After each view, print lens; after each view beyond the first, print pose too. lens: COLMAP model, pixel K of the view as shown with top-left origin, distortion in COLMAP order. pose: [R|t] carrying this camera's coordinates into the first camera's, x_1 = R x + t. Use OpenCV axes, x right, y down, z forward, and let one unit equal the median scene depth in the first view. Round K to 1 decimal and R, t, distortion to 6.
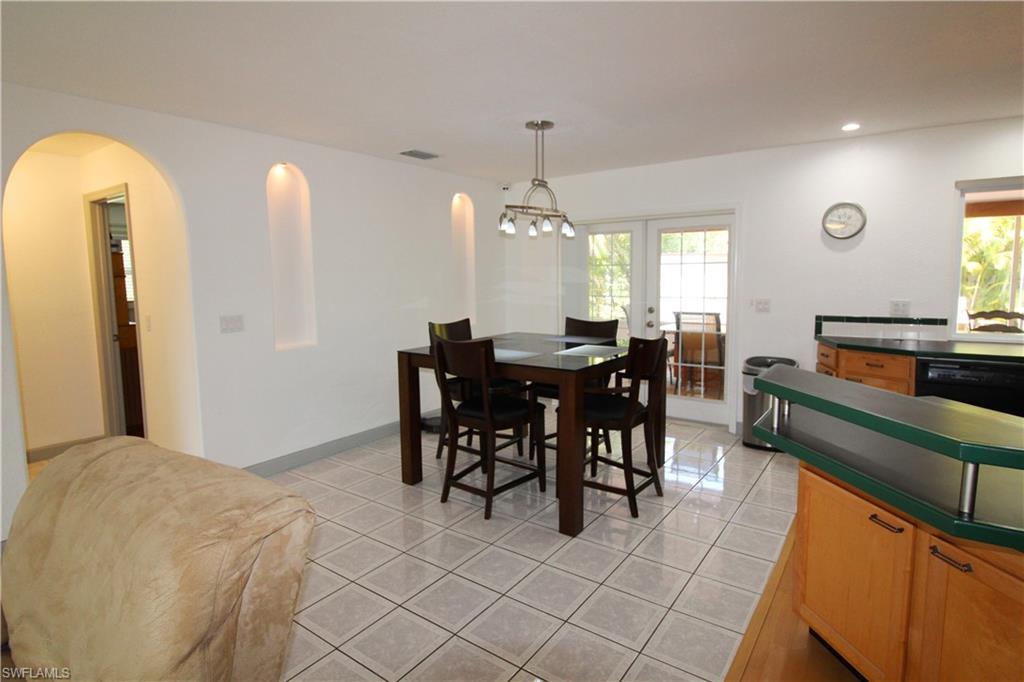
lens RADIAL K [[533.3, 0, 514.4], [0, 533.3, 330.9], [0, 0, 1]] dist [-0.018263, 0.000954]
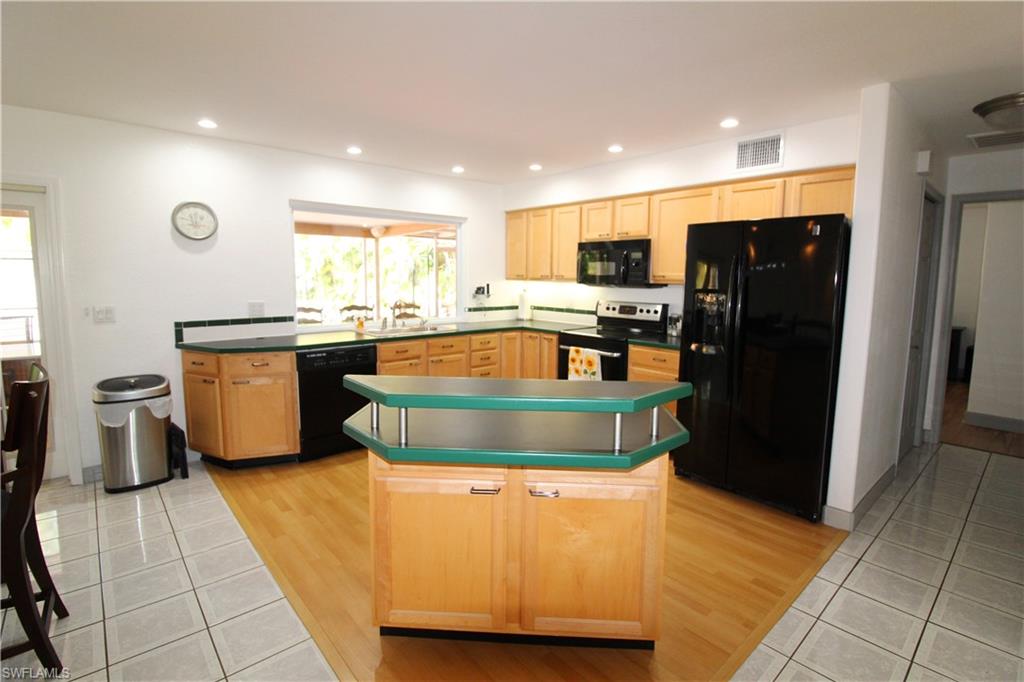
lens RADIAL K [[483.1, 0, 511.7], [0, 483.1, 328.2], [0, 0, 1]] dist [-0.011996, -0.004661]
pose [[0.216984, -0.086245, 0.972358, -0.113831], [0.091571, 0.993496, 0.067686, -0.022276], [-0.971871, 0.074353, 0.223471, 0.268460]]
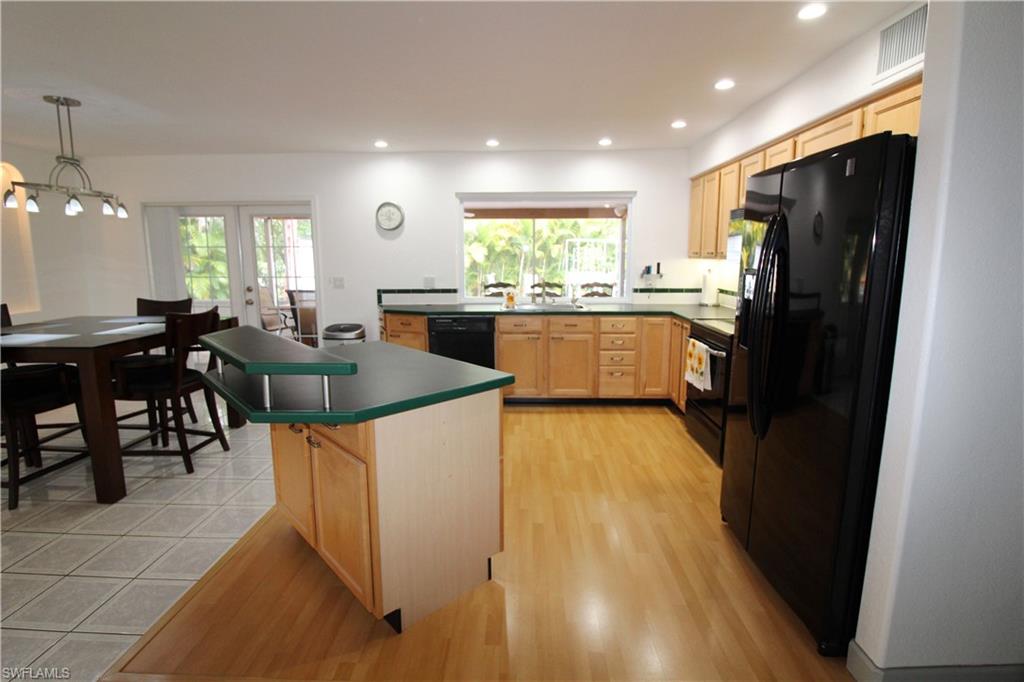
lens RADIAL K [[483.1, 0, 516.3], [0, 483.1, 329.9], [0, 0, 1]] dist [-0.011996, -0.004661]
pose [[0.824831, -0.074304, 0.560475, 0.194033], [0.049908, 0.997026, 0.058731, 0.018797], [-0.563172, -0.020471, 0.826086, -0.170379]]
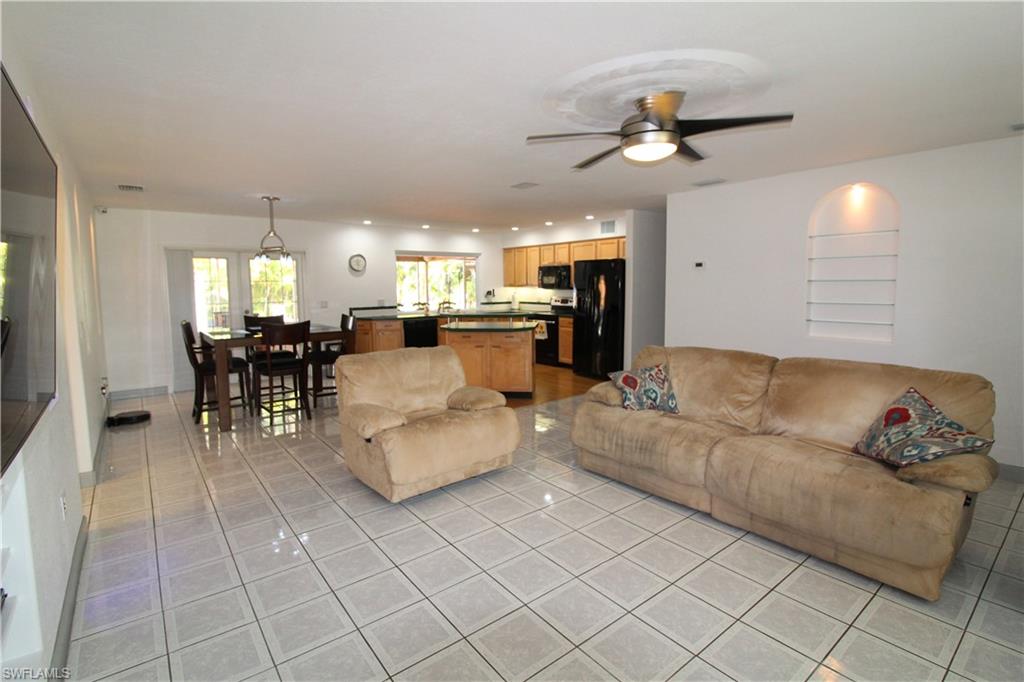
lens RADIAL K [[483.1, 0, 508.0], [0, 483.1, 338.3], [0, 0, 1]] dist [-0.011996, -0.004661]
pose [[0.280560, -0.091191, 0.955495, -1.110107], [0.106430, 0.992294, 0.063452, 0.036994], [-0.953917, 0.083892, 0.288104, -0.116411]]
